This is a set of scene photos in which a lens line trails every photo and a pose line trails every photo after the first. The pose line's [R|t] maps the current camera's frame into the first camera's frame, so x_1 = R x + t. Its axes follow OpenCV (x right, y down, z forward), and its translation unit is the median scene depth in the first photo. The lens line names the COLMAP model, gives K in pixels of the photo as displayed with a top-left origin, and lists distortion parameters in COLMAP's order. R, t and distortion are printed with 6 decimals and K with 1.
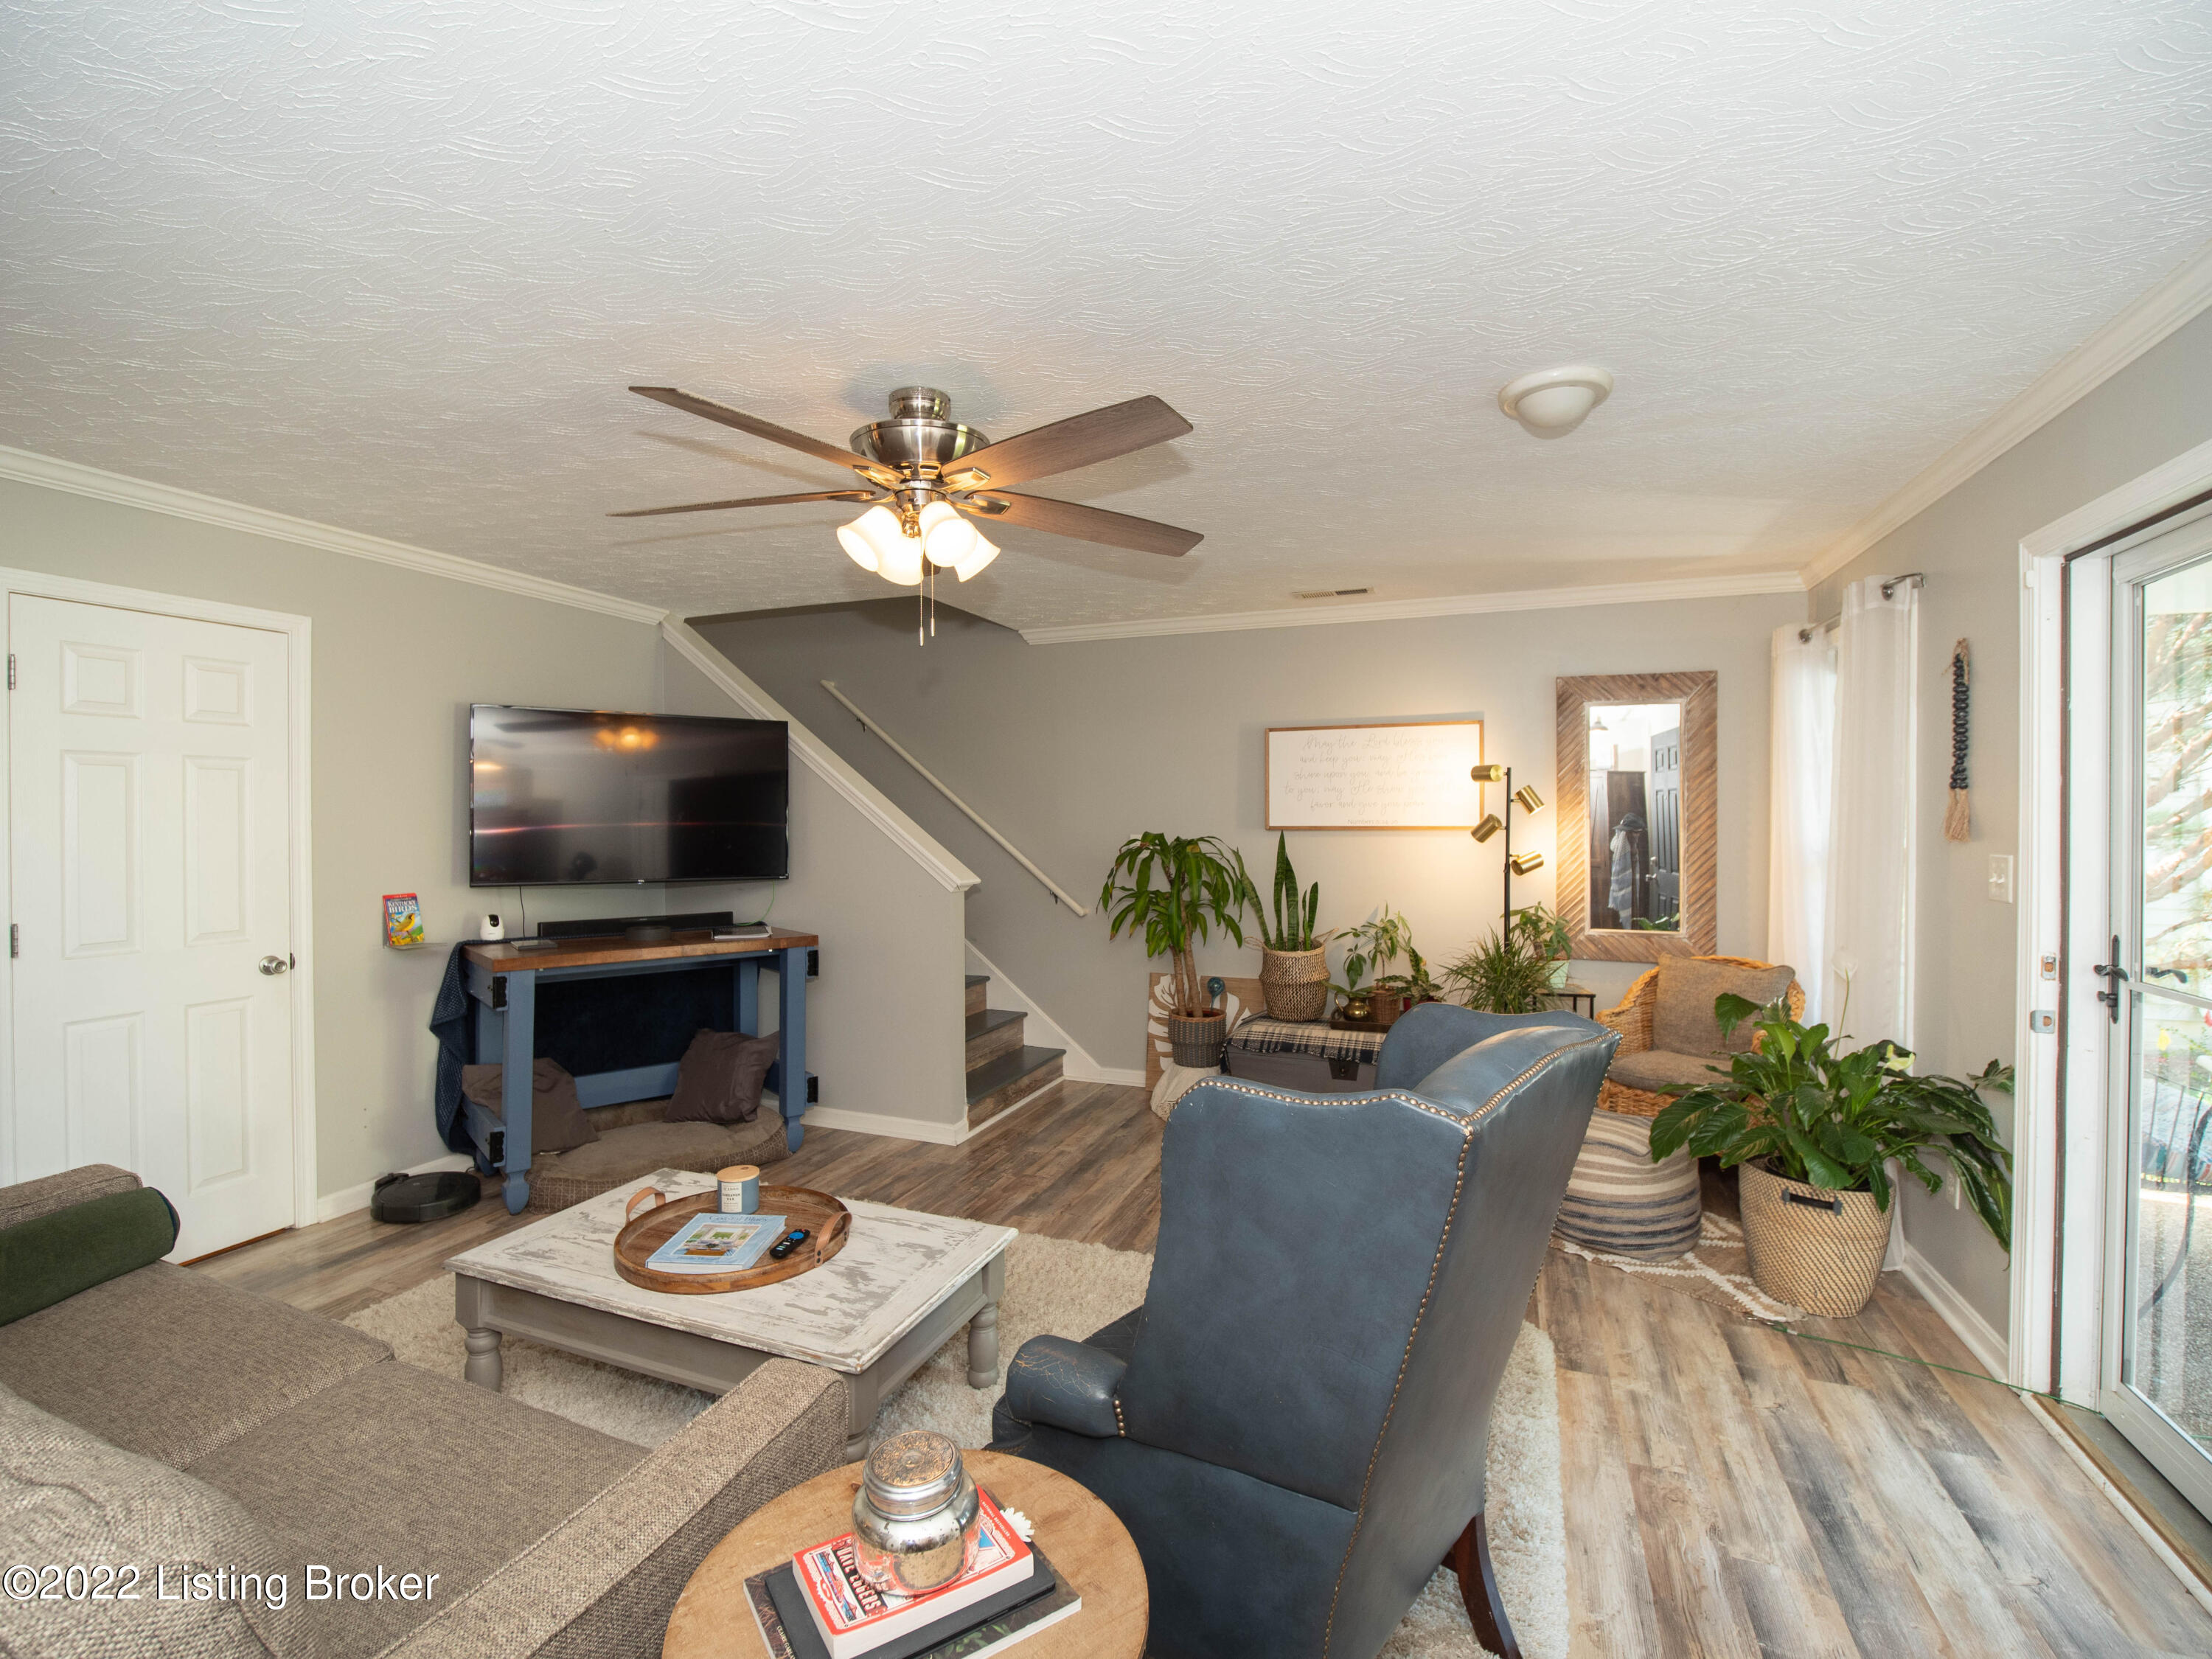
lens RADIAL K [[1015.3, 0, 1104.0], [0, 1015.3, 826.0], [0, 0, 1]] dist [-0.023606, -0.000426]
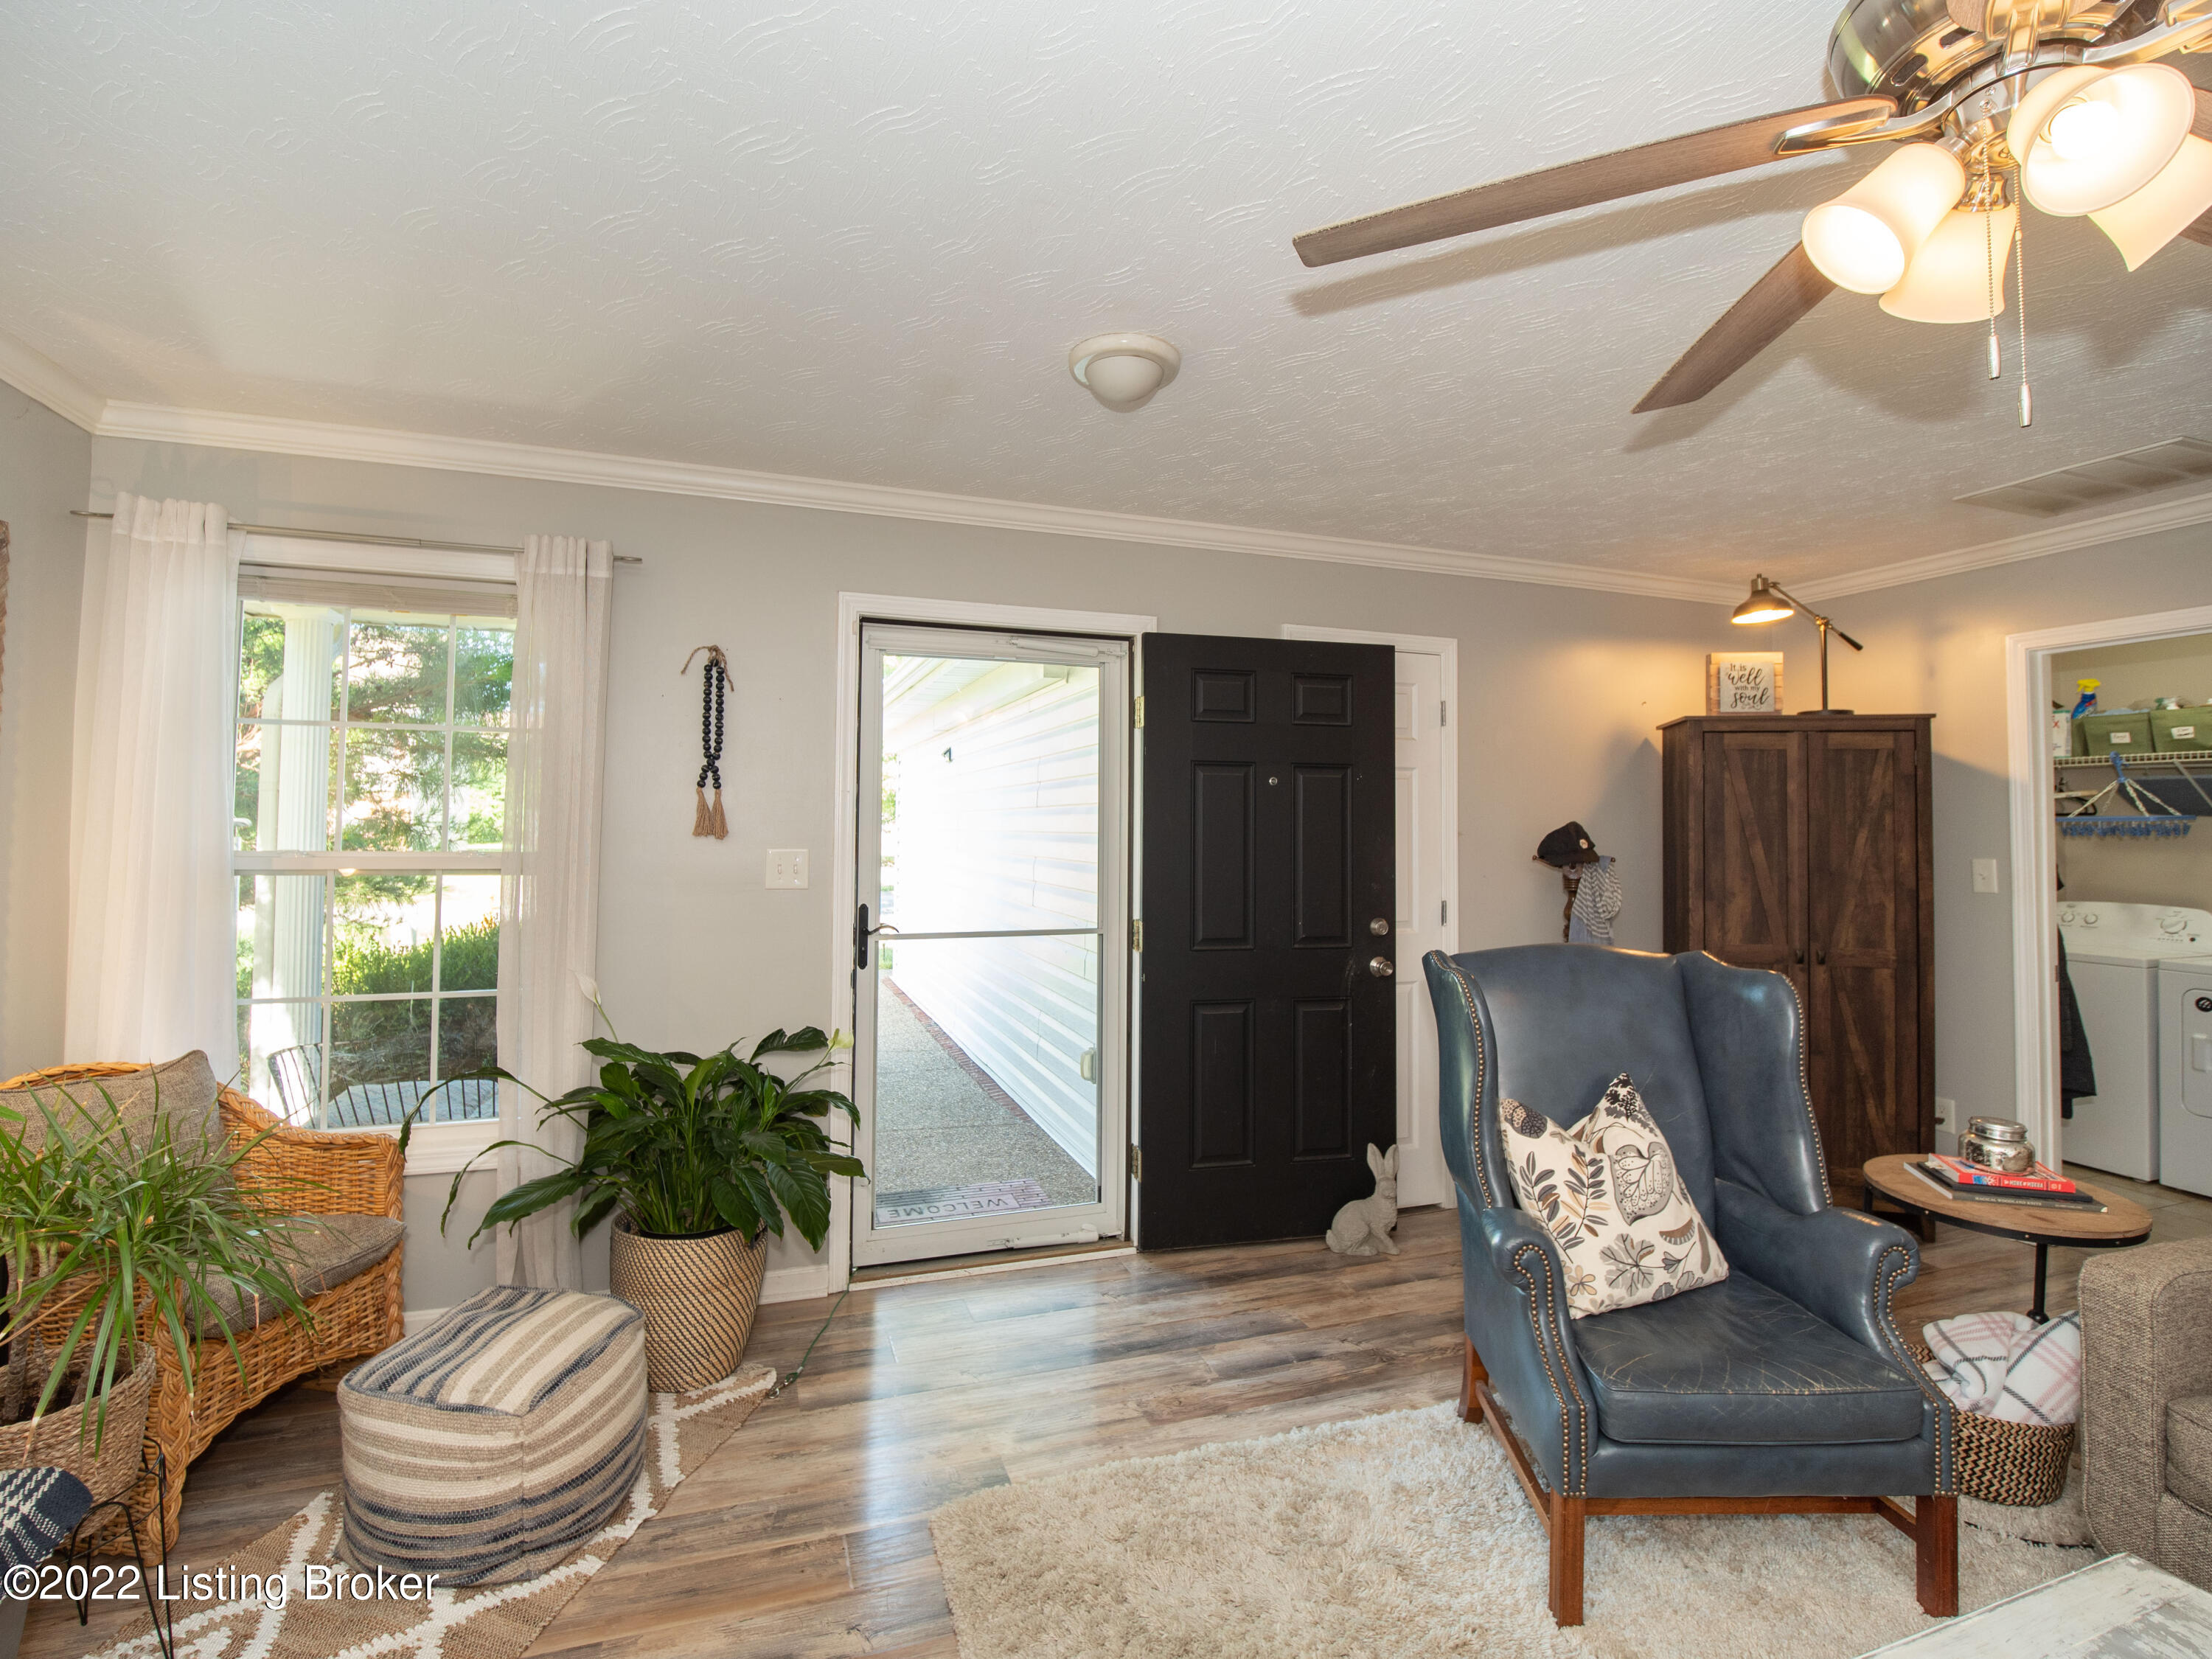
lens RADIAL K [[1015.3, 0, 1110.1], [0, 1015.3, 824.4], [0, 0, 1]] dist [-0.023606, -0.000426]
pose [[-0.653504, 0.005265, 0.756904, -0.191629], [0.001129, 0.999981, -0.005981, 0.012854], [-0.756922, -0.003054, -0.653498, 1.358492]]
